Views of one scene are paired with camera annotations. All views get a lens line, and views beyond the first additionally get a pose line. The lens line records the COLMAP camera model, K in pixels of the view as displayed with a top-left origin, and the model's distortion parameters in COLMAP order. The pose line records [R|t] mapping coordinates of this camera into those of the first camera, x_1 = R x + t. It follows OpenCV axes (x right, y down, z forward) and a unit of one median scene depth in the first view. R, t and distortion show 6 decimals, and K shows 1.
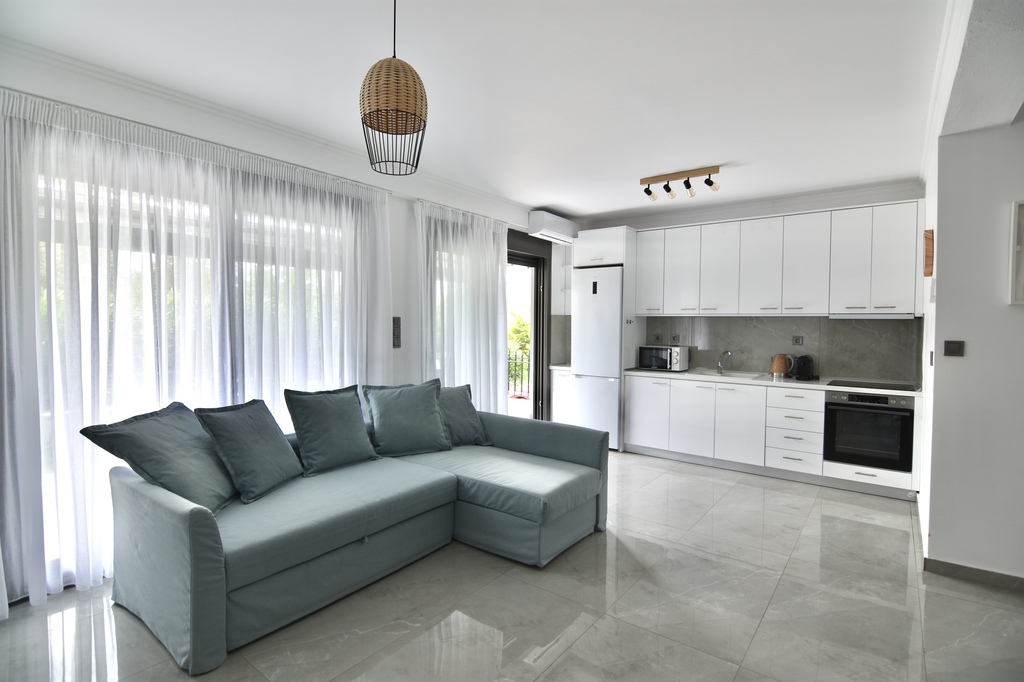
lens RADIAL K [[499.9, 0, 509.2], [0, 499.9, 336.9], [0, 0, 1]] dist [0.001559, -0.015768]
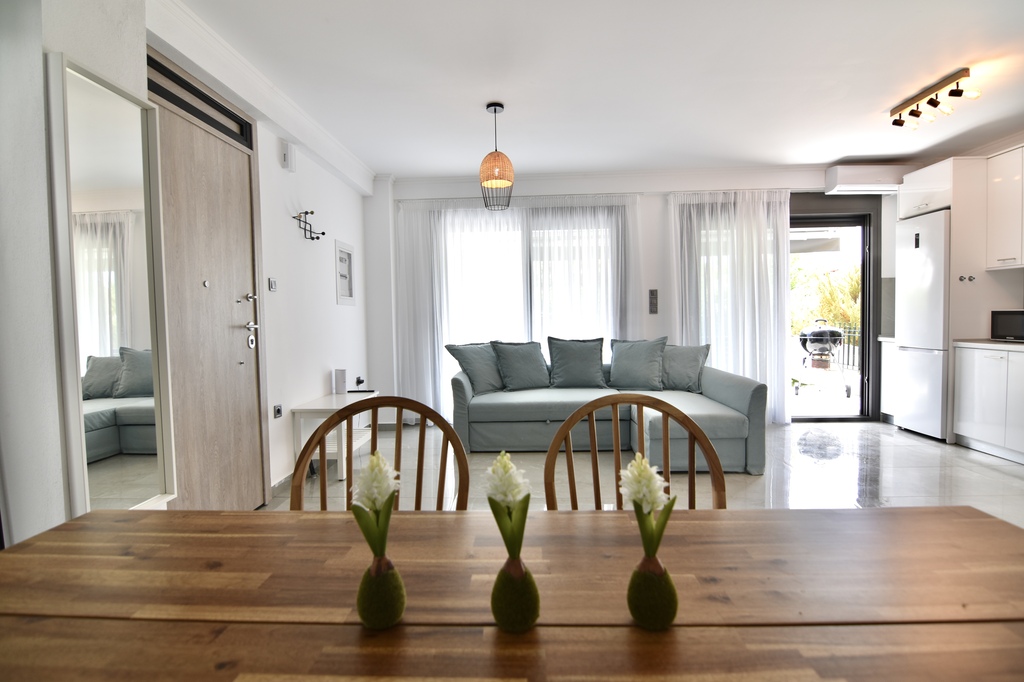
lens RADIAL K [[484.5, 0, 500.3], [0, 484.5, 337.4], [0, 0, 1]] dist [0.002391, -0.014968]
pose [[0.574113, 0.014092, -0.818655, 0.546617], [0.003839, 0.999795, 0.019902, 0.054601], [0.818767, -0.014569, 0.573941, -0.027846]]
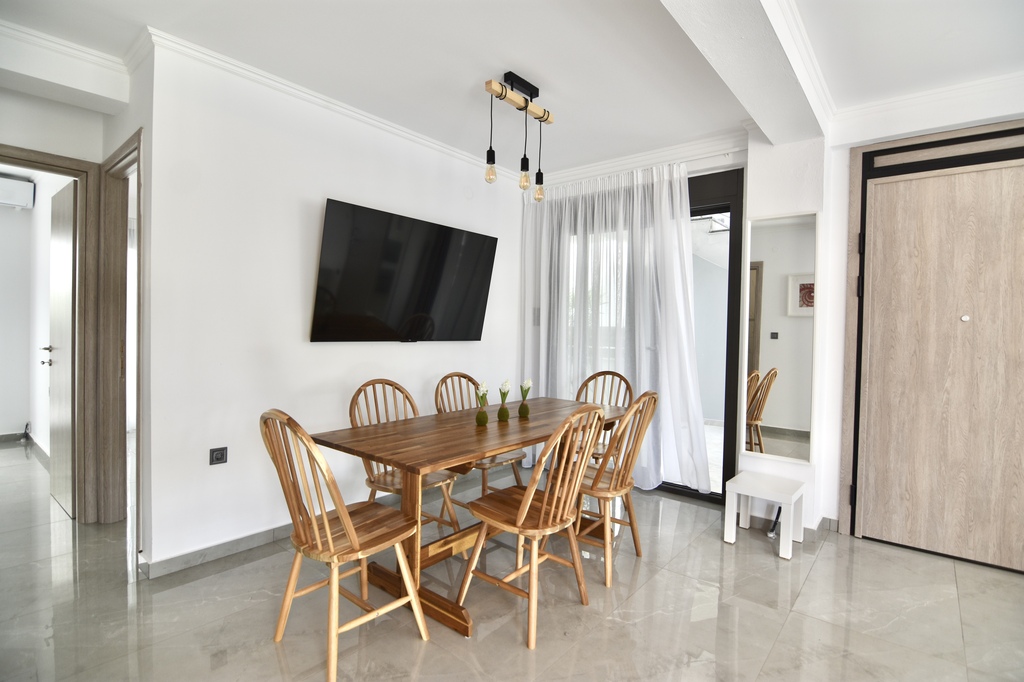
lens RADIAL K [[504.5, 0, 510.0], [0, 504.5, 337.7], [0, 0, 1]] dist [-0.001315, -0.012309]
pose [[-0.998998, -0.029859, 0.033345, 0.436717], [-0.028534, 0.998811, 0.039531, 0.015809], [-0.034485, 0.038540, -0.998662, 0.679992]]
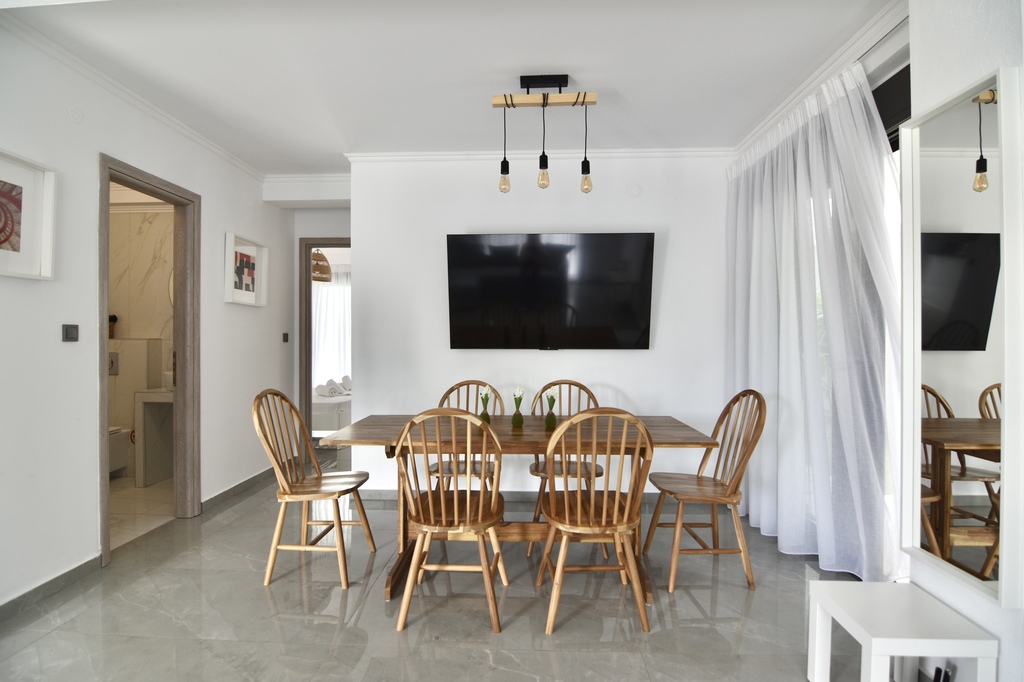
lens RADIAL K [[504.5, 0, 510.0], [0, 504.5, 337.7], [0, 0, 1]] dist [-0.001315, -0.012309]
pose [[-0.575623, -0.006681, 0.817688, -0.034270], [0.013444, 0.999754, 0.017633, 0.023279], [-0.817605, 0.021142, -0.575391, 0.421003]]
